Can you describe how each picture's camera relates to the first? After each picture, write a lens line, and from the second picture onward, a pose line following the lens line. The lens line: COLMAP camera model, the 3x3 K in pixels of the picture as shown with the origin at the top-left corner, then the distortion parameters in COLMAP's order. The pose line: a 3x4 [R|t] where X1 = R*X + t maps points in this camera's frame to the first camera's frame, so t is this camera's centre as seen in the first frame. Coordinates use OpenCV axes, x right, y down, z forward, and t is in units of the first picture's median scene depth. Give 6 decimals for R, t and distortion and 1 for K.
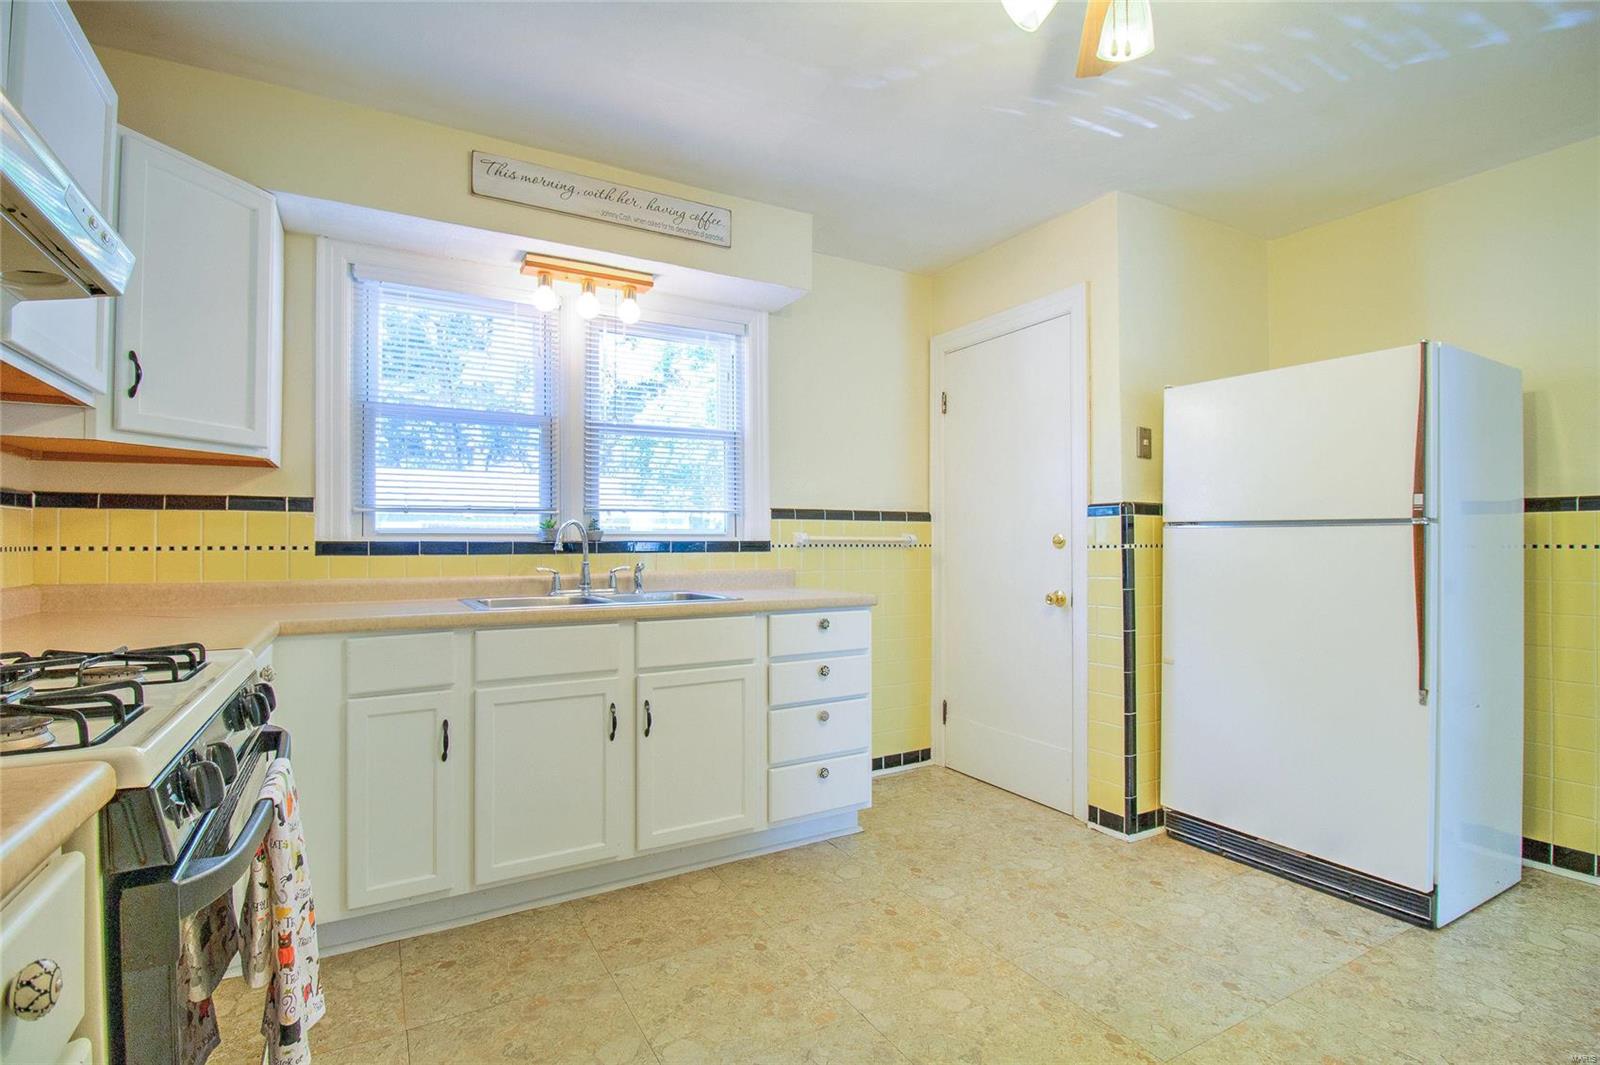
lens RADIAL K [[758.1, 0, 822.6], [0, 758.1, 530.6], [0, 0, 1]] dist [-0.002731, -0.010243]
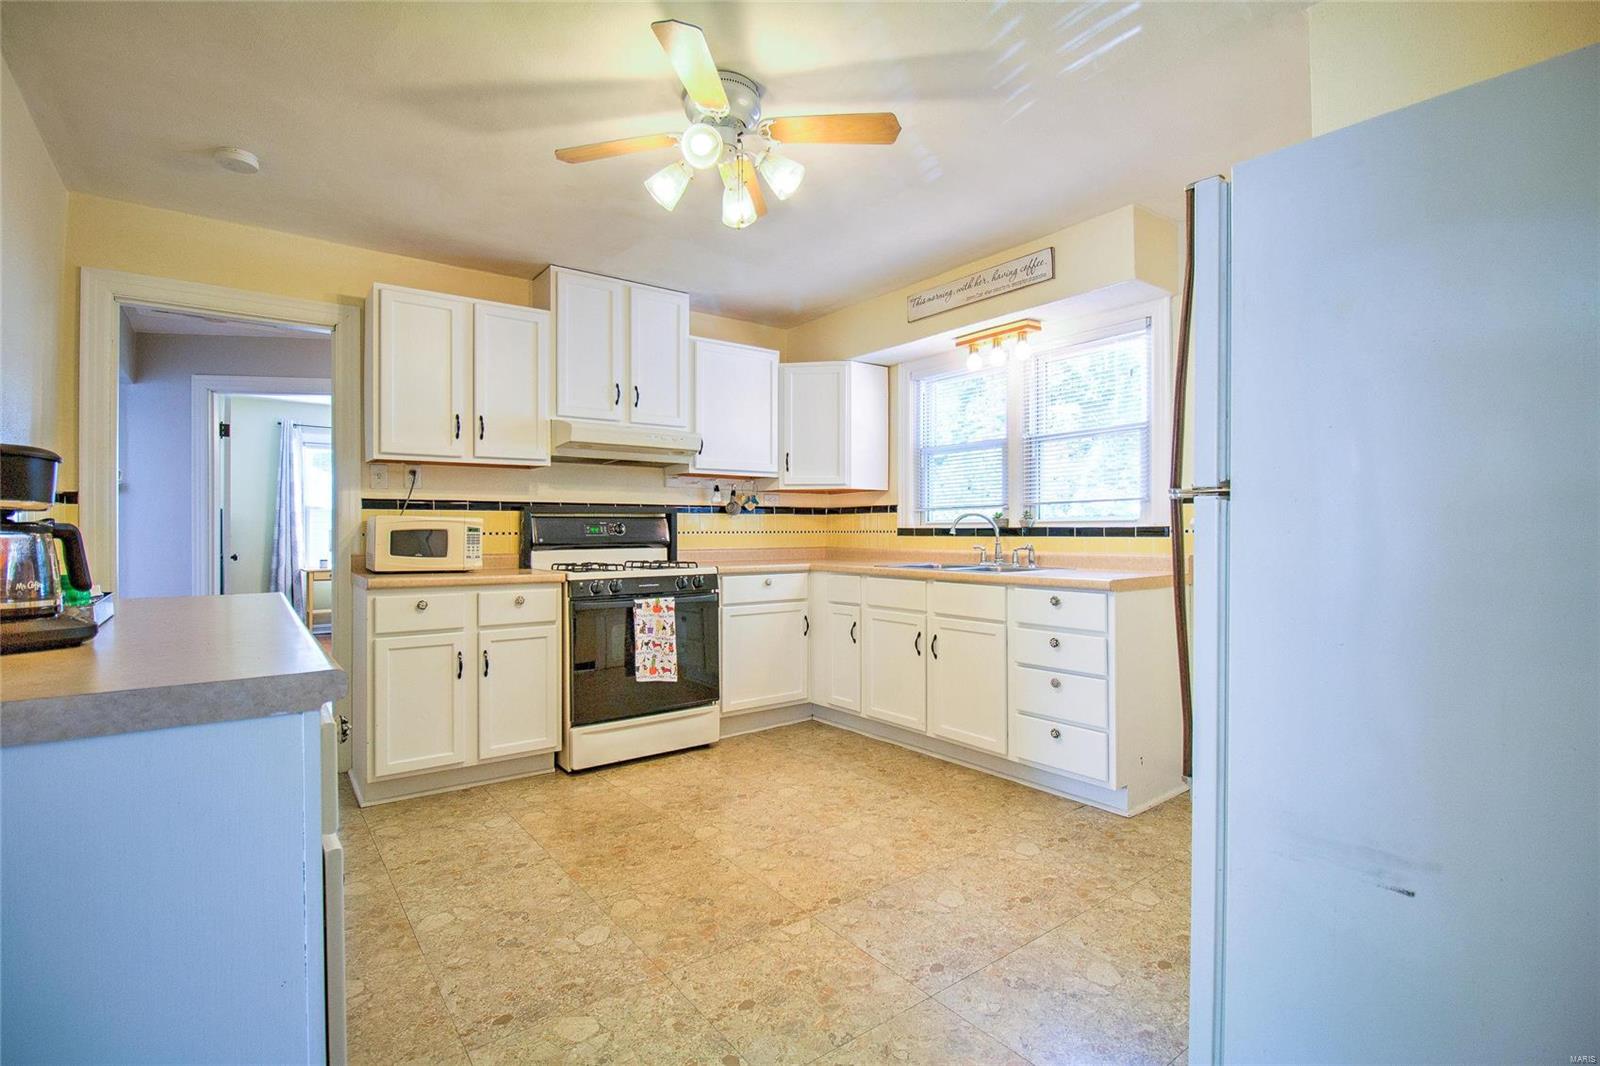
lens RADIAL K [[758.1, 0, 793.8], [0, 758.1, 521.4], [0, 0, 1]] dist [-0.002731, -0.010243]
pose [[0.112525, -0.009445, -0.993604, 1.094645], [0.021647, 0.999741, -0.007052, 0.004883], [0.993413, -0.020715, 0.112700, 0.502226]]
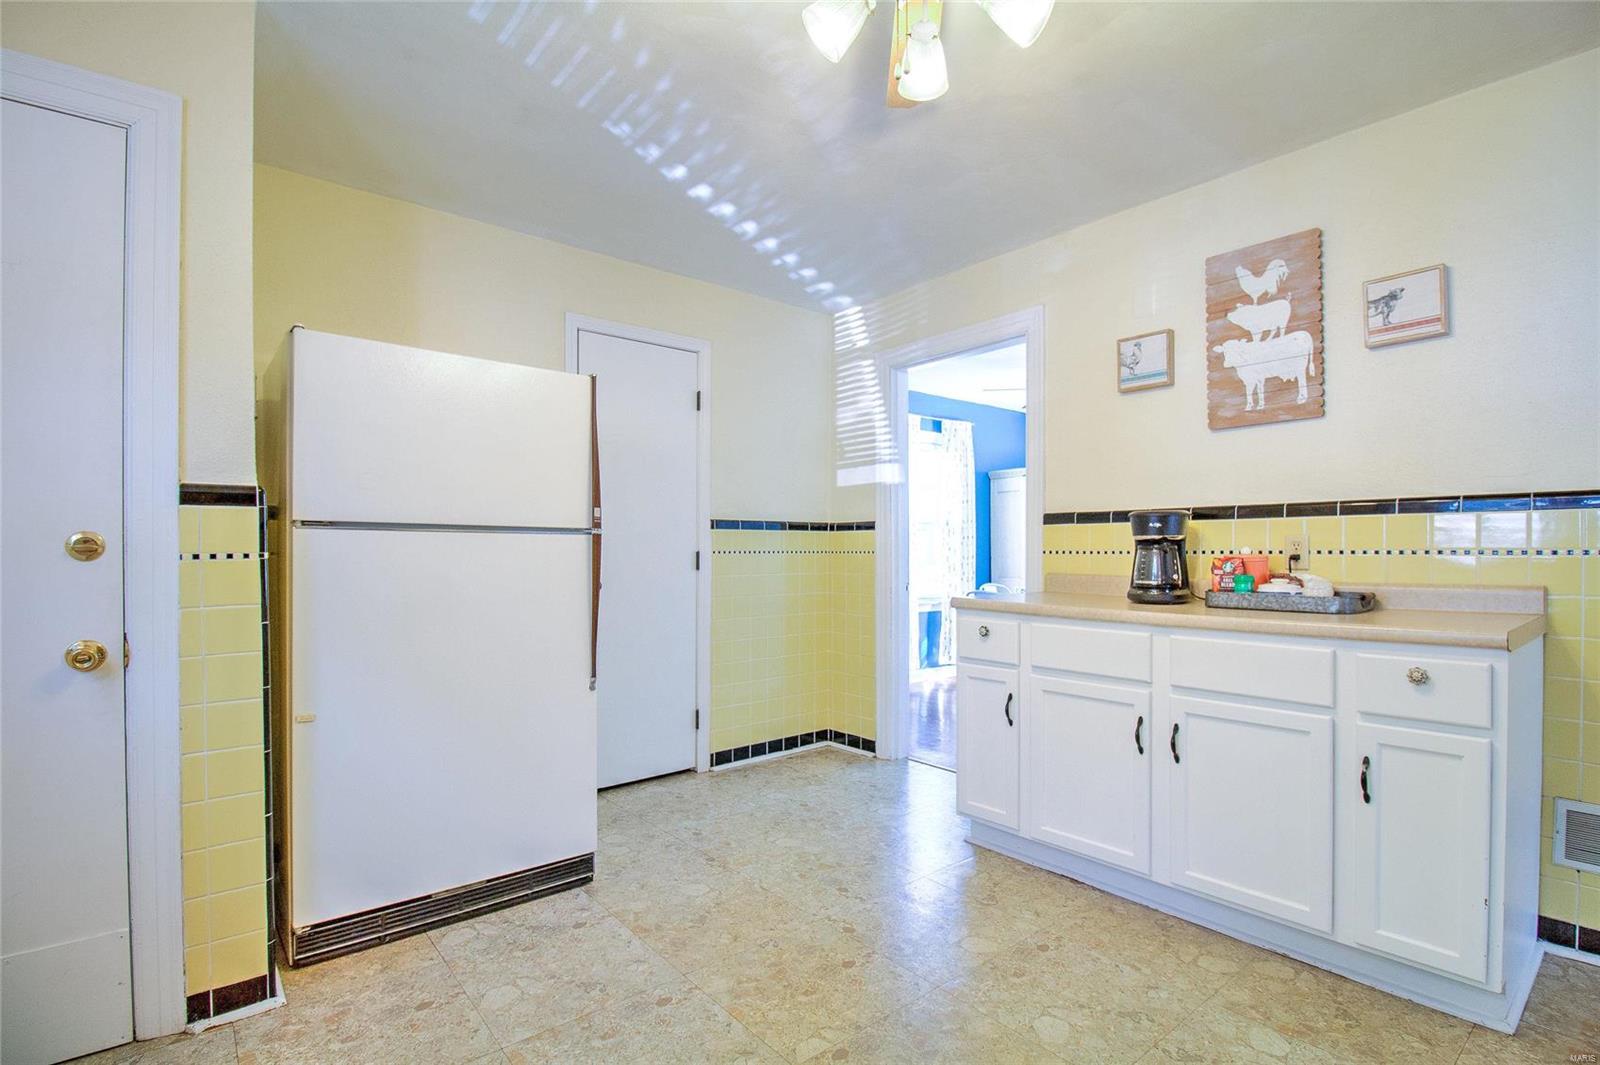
lens RADIAL K [[758.1, 0, 791.5], [0, 758.1, 553.9], [0, 0, 1]] dist [-0.002731, -0.010243]
pose [[-0.145563, -0.005416, 0.989334, -0.320696], [-0.018017, 0.999834, 0.002823, 0.010576], [-0.989185, -0.017413, -0.145636, 0.703133]]
